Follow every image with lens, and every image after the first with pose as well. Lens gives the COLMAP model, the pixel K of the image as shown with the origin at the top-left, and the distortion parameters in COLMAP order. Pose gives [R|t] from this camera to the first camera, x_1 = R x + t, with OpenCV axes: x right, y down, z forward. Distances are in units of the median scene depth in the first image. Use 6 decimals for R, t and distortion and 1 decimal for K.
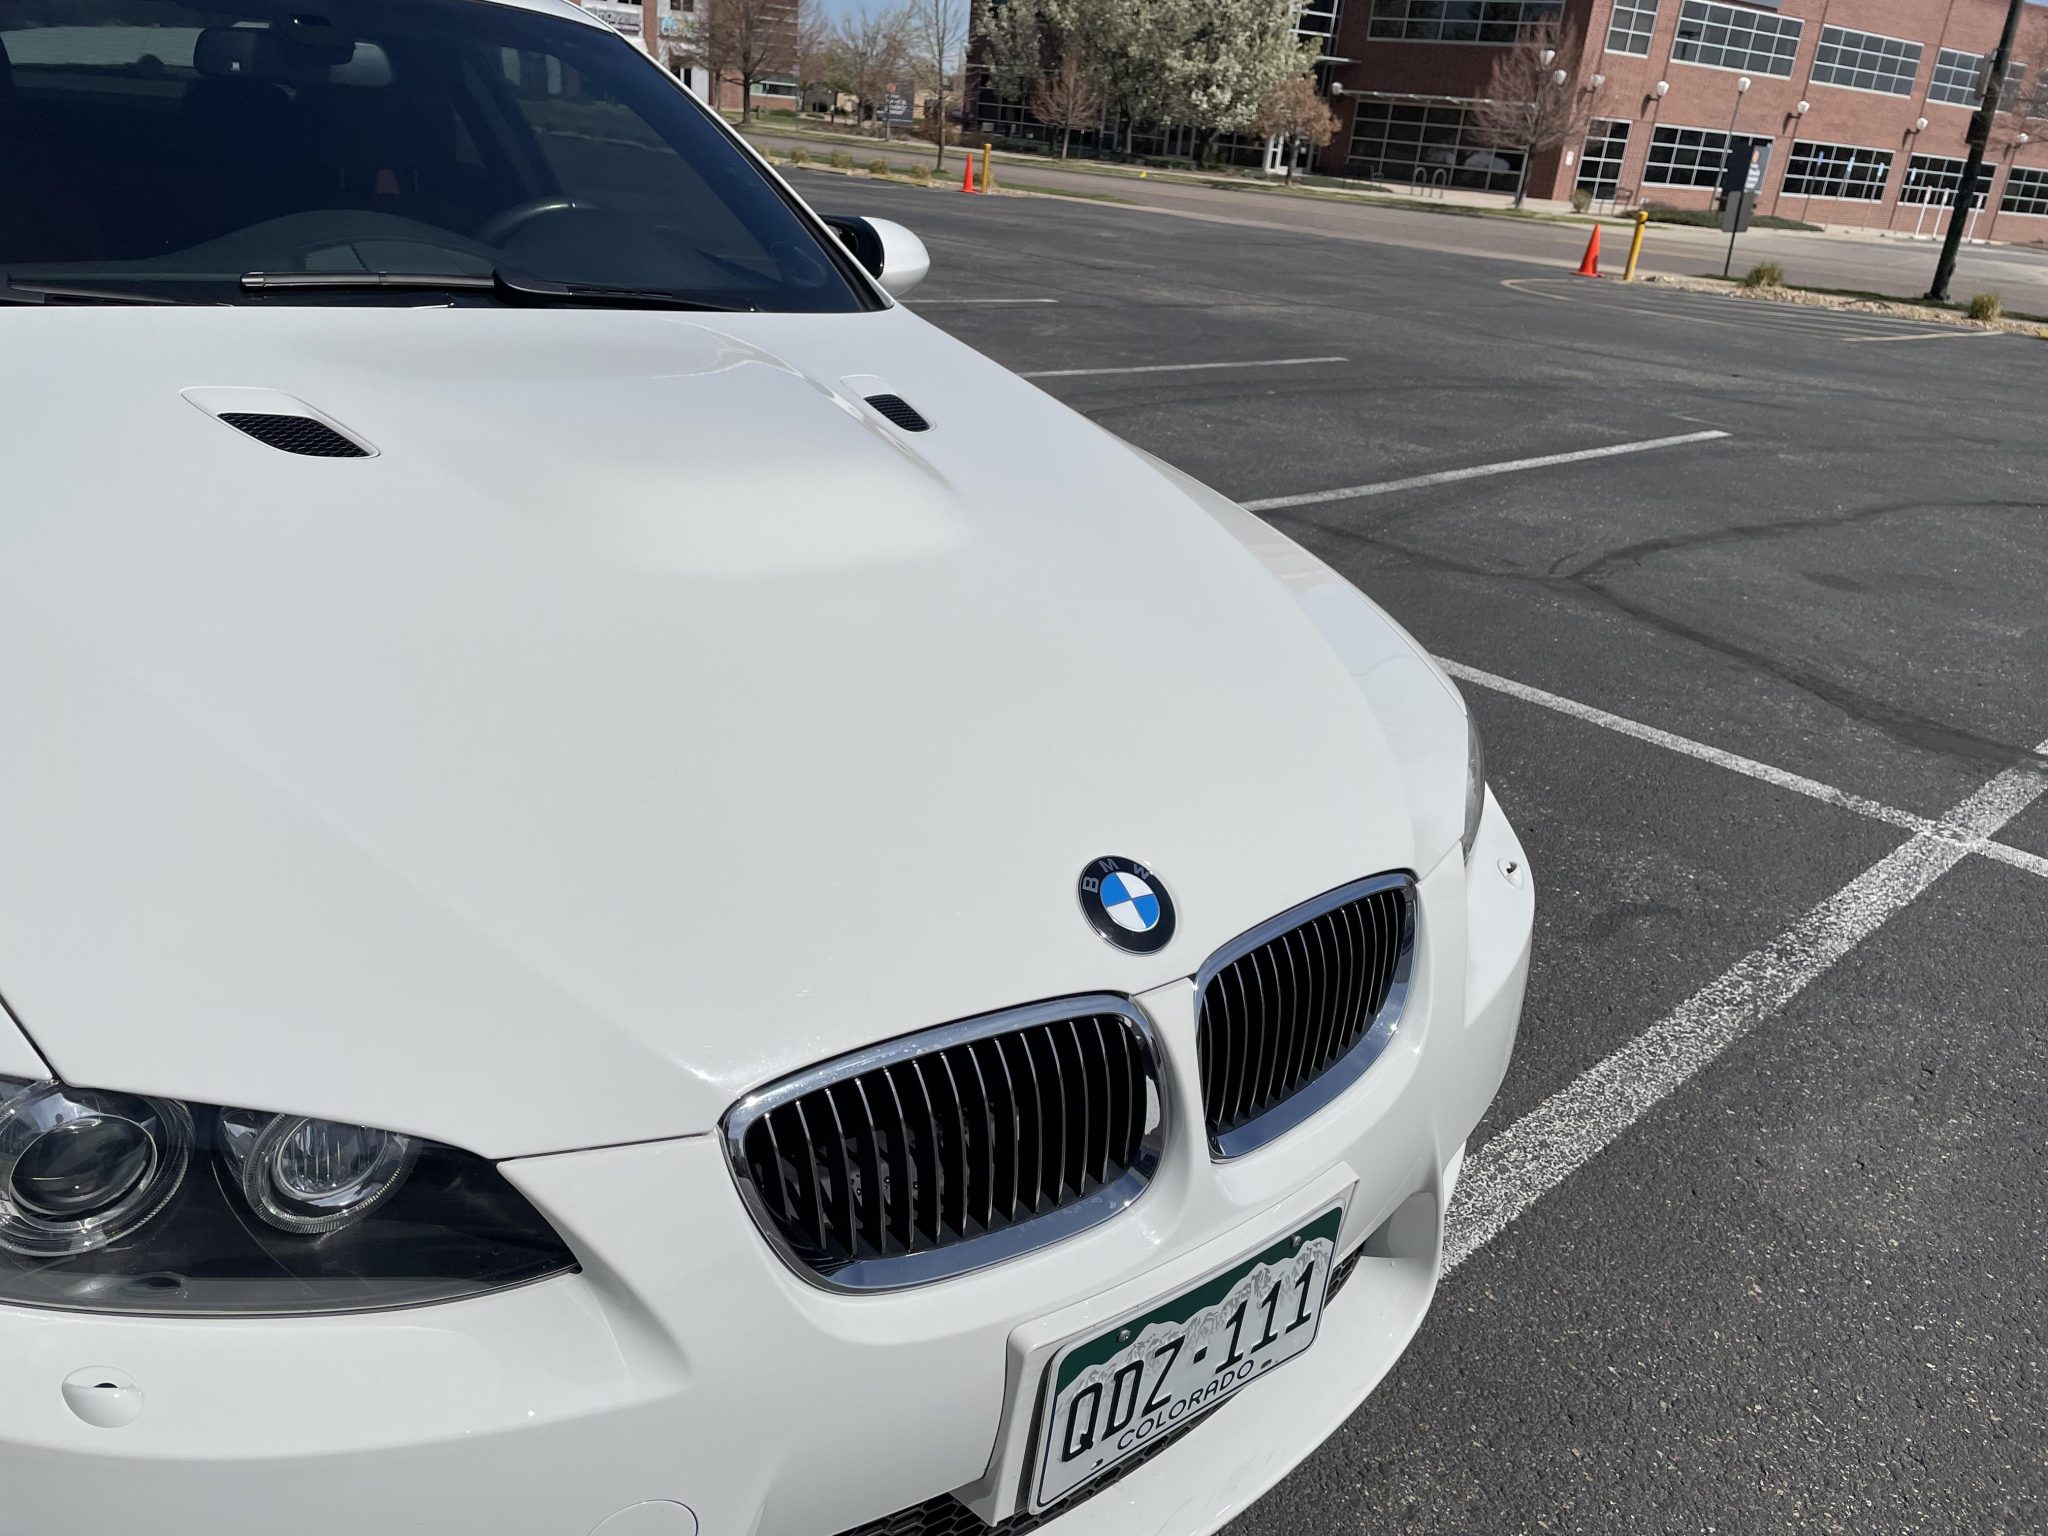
lens RADIAL K [[1549.7, 0, 994.4], [0, 1549.7, 751.1], [0, 0, 1]] dist [0.079329, -0.097309]
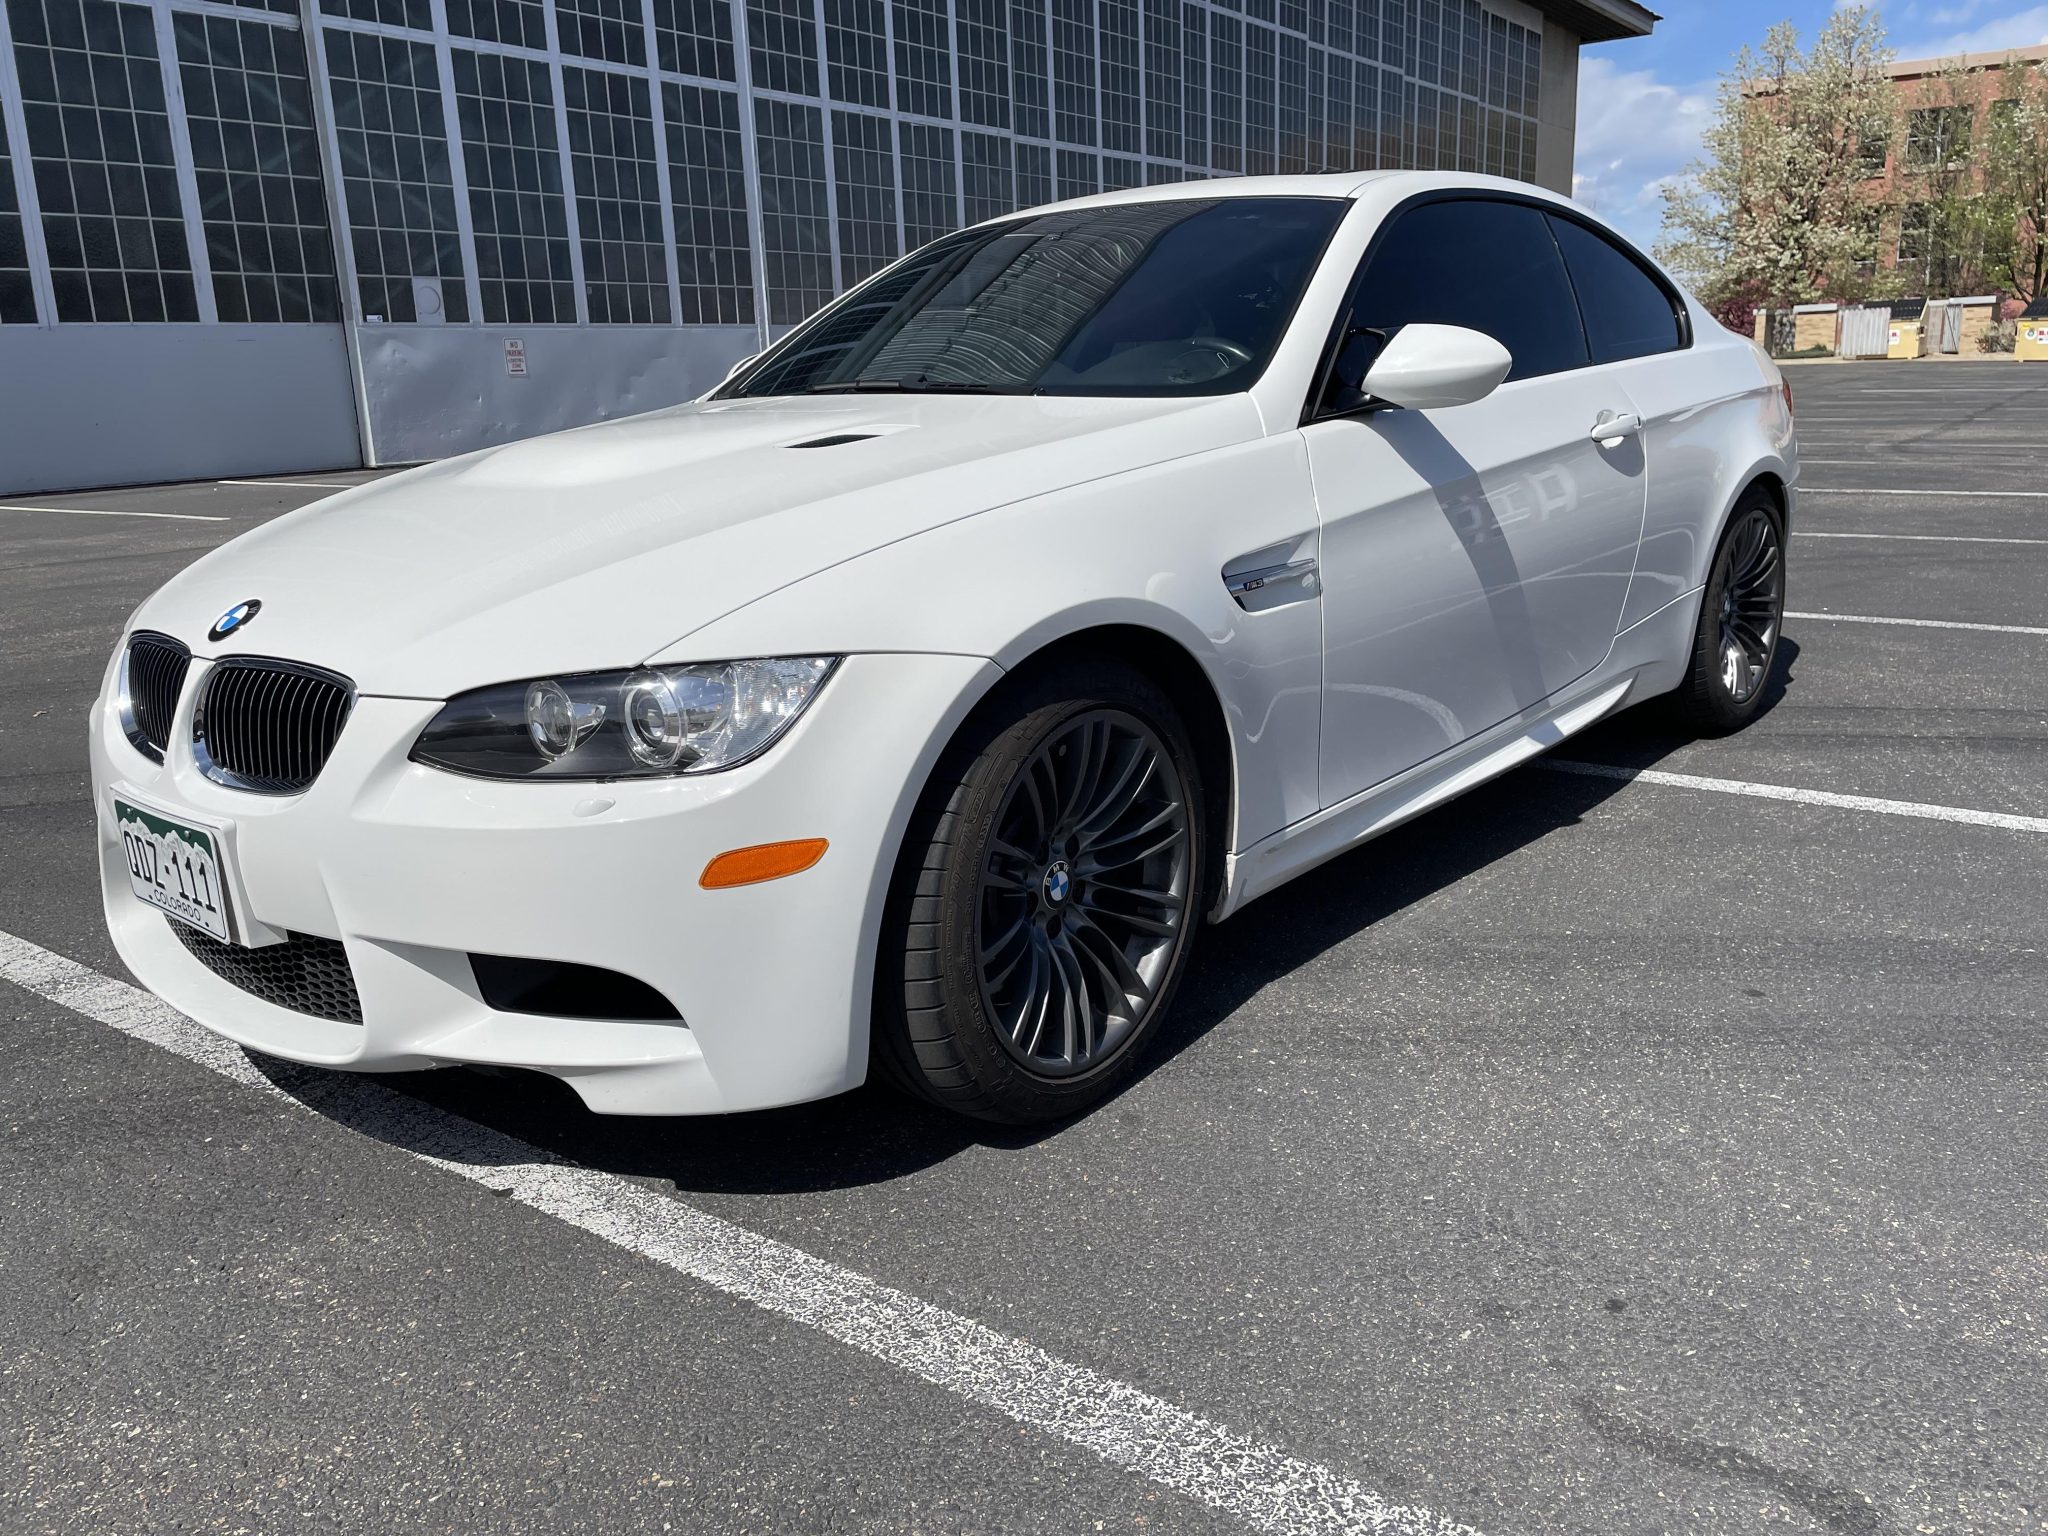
lens RADIAL K [[1549.7, 0, 1007.4], [0, 1549.7, 754.9], [0, 0, 1]] dist [0.079329, -0.097309]
pose [[0.186087, 0.143468, -0.972002, 0.038879], [-0.323876, 0.942947, 0.077174, -0.003569], [0.927618, 0.300447, 0.221936, 0.027991]]
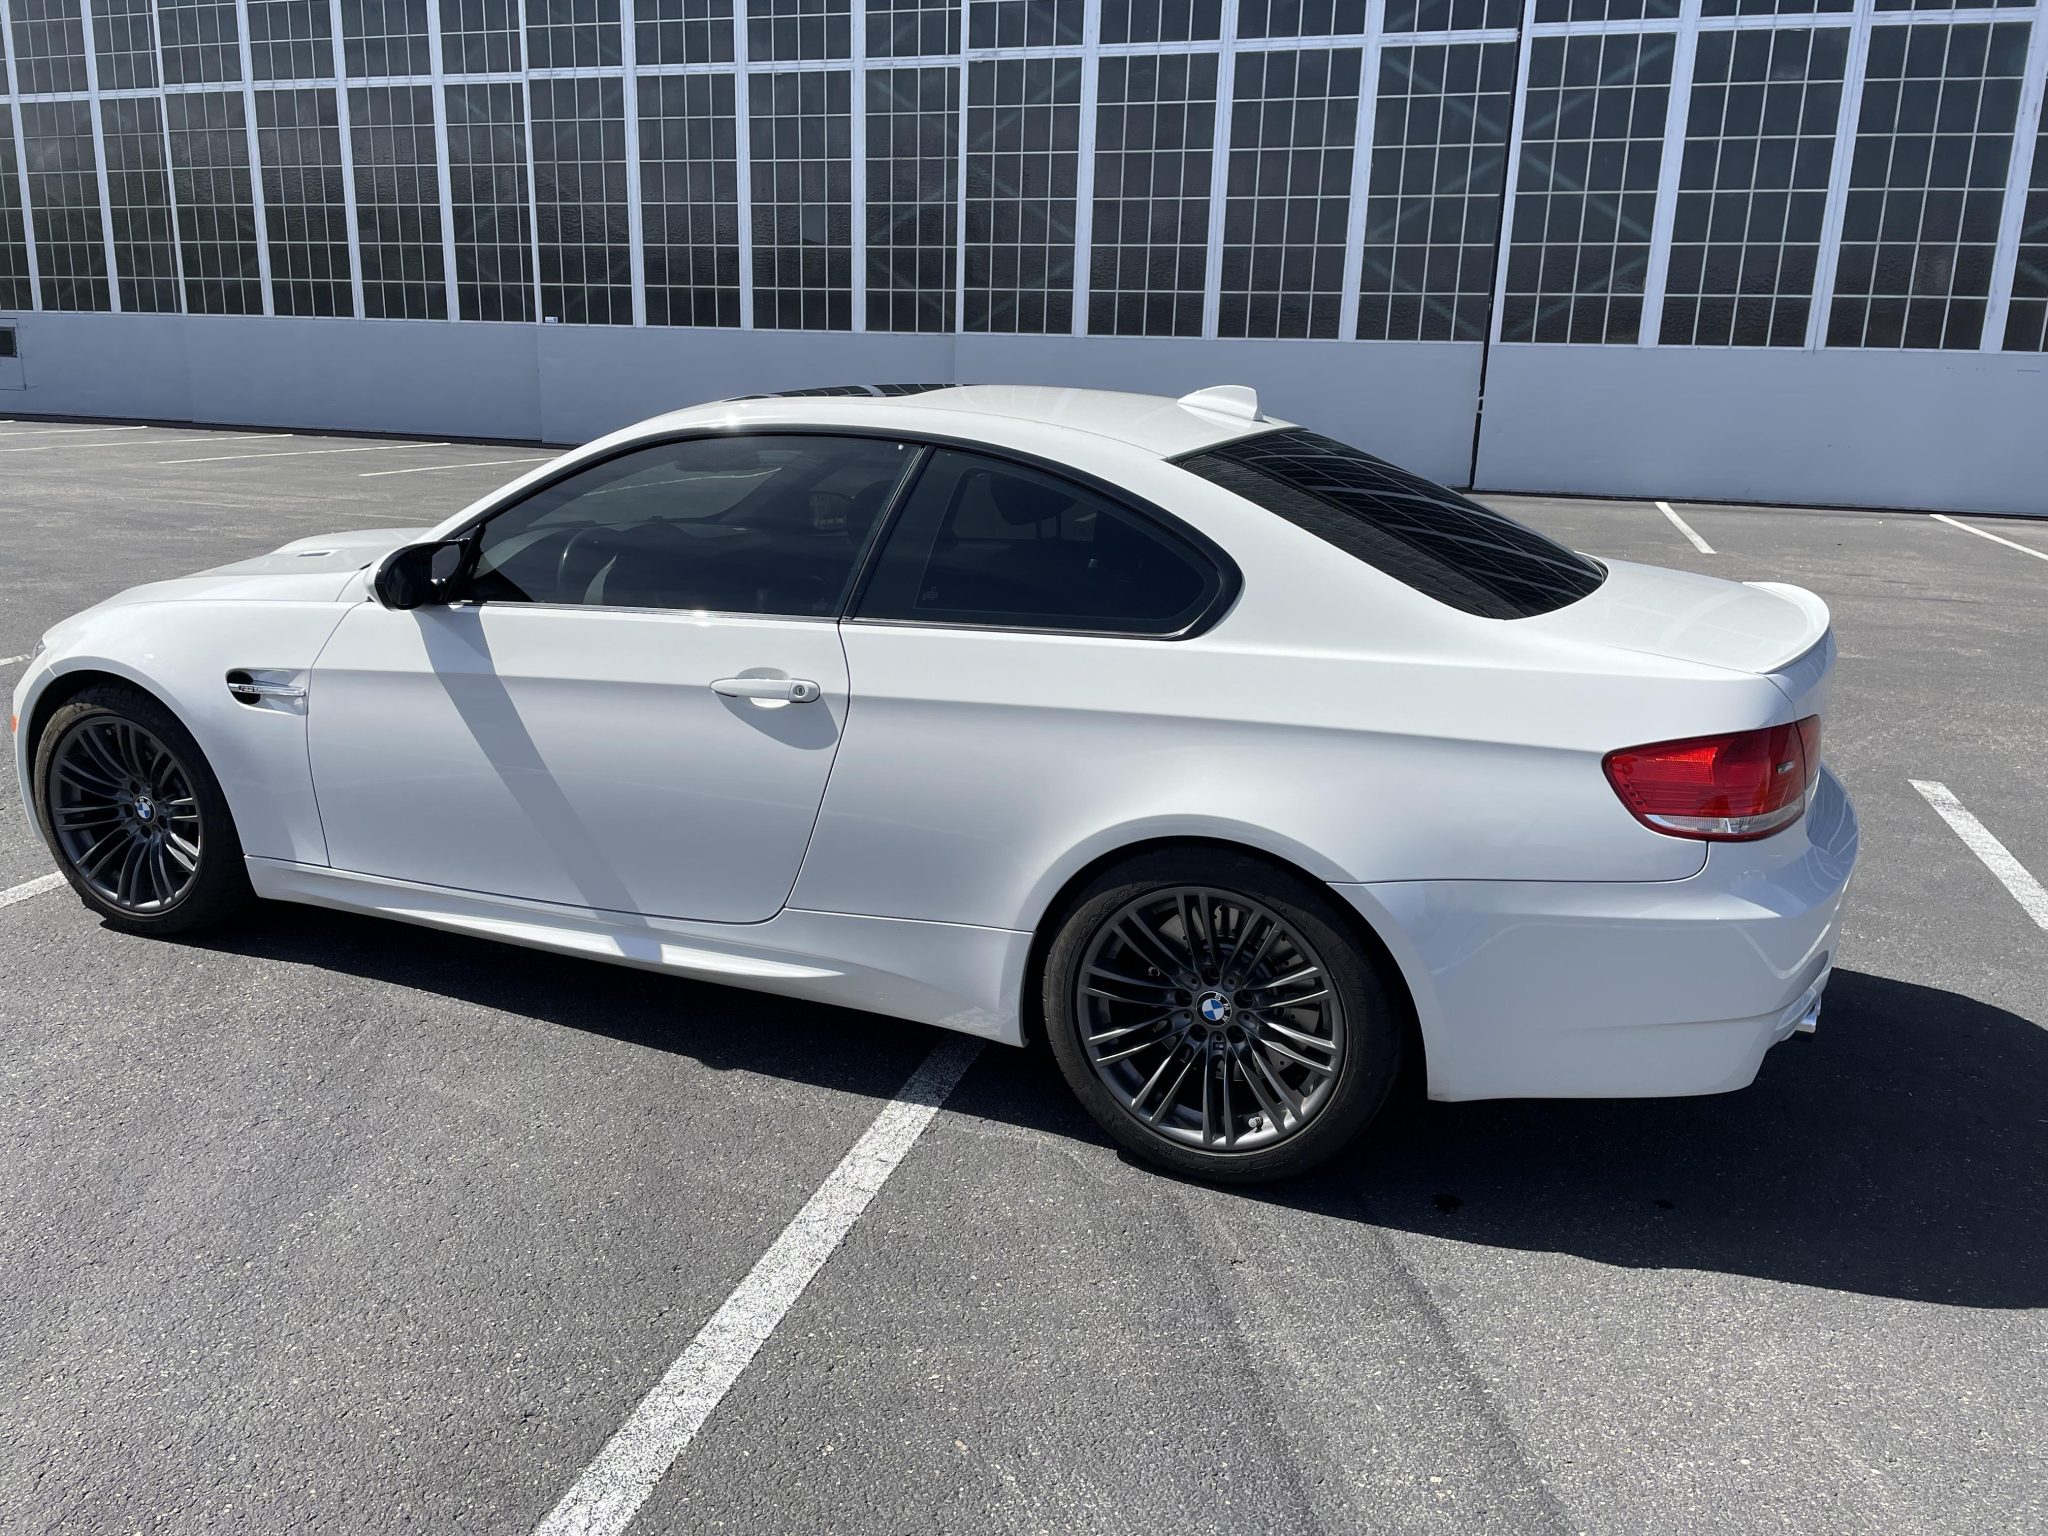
lens RADIAL K [[1549.7, 0, 1027.6], [0, 1549.7, 779.7], [0, 0, 1]] dist [0.079329, -0.097309]
pose [[-0.867735, 0.018596, -0.496679, 0.005311], [-0.282129, 0.804277, 0.523013, -0.043941], [0.409194, 0.593964, -0.692652, 0.097531]]
